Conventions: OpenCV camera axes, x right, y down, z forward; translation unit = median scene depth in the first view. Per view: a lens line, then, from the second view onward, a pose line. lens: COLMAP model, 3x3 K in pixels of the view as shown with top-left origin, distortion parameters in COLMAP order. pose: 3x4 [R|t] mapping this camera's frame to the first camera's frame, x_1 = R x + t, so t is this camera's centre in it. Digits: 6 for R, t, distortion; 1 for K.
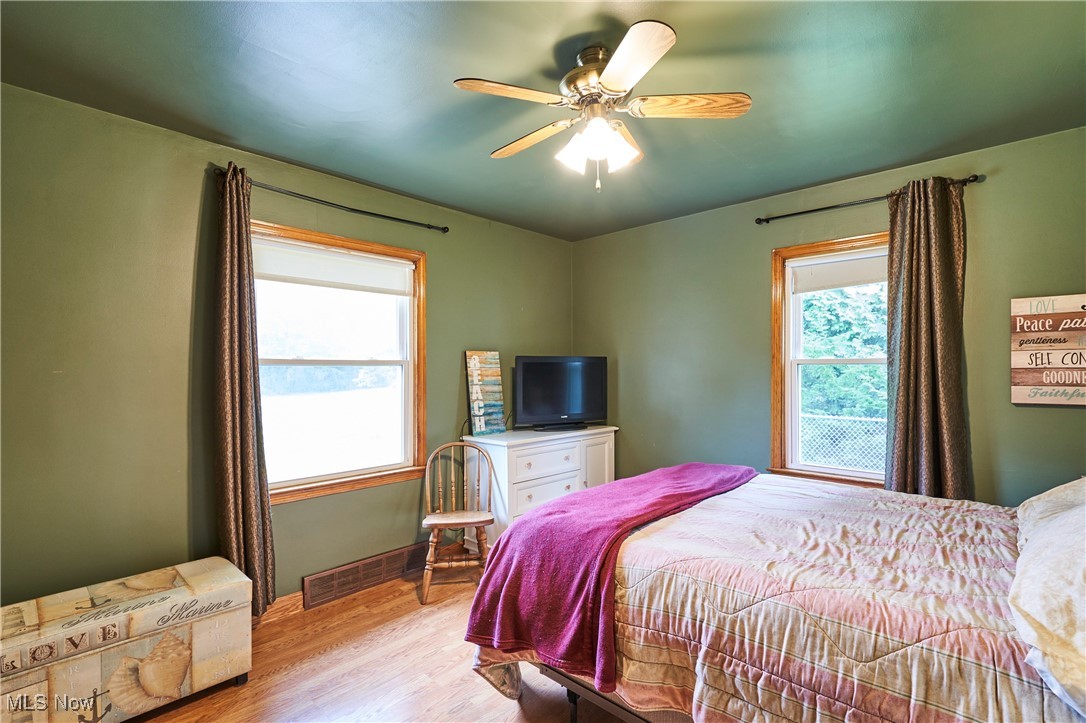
lens RADIAL K [[502.2, 0, 545.2], [0, 502.2, 364.5], [0, 0, 1]] dist [0.003769, 0.000184]
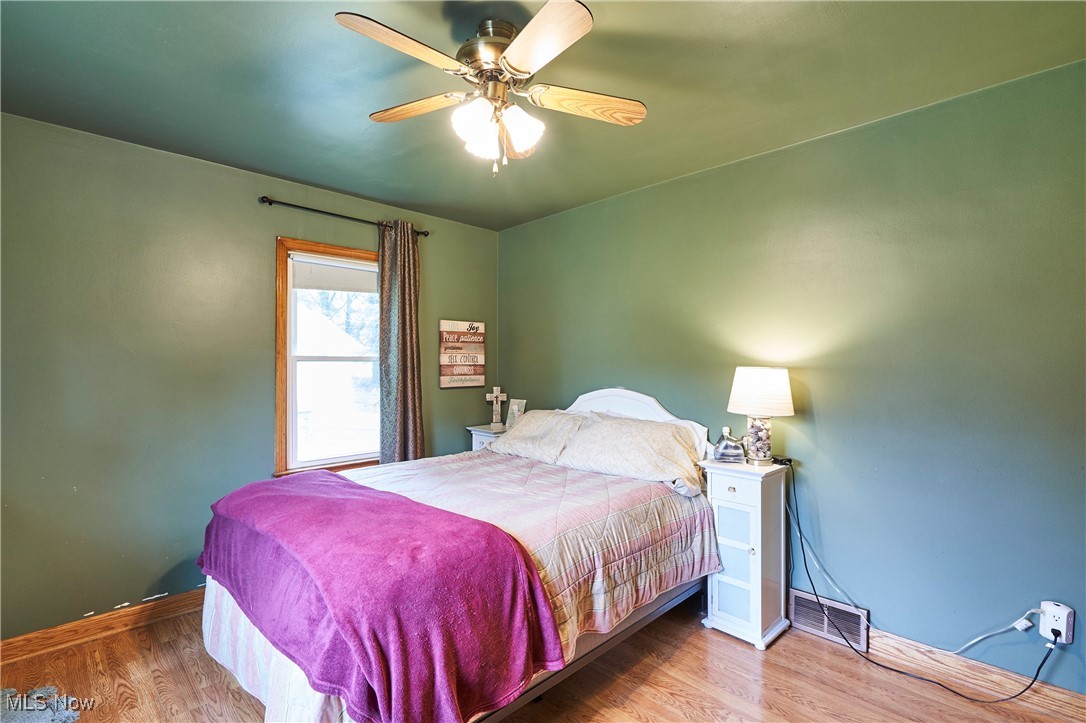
lens RADIAL K [[502.2, 0, 545.1], [0, 502.2, 364.6], [0, 0, 1]] dist [0.003769, 0.000184]
pose [[0.037387, 0.001217, 0.999300, -0.621334], [-0.004411, 0.999990, -0.001053, 0.007147], [-0.999291, -0.004368, 0.037391, 0.652783]]
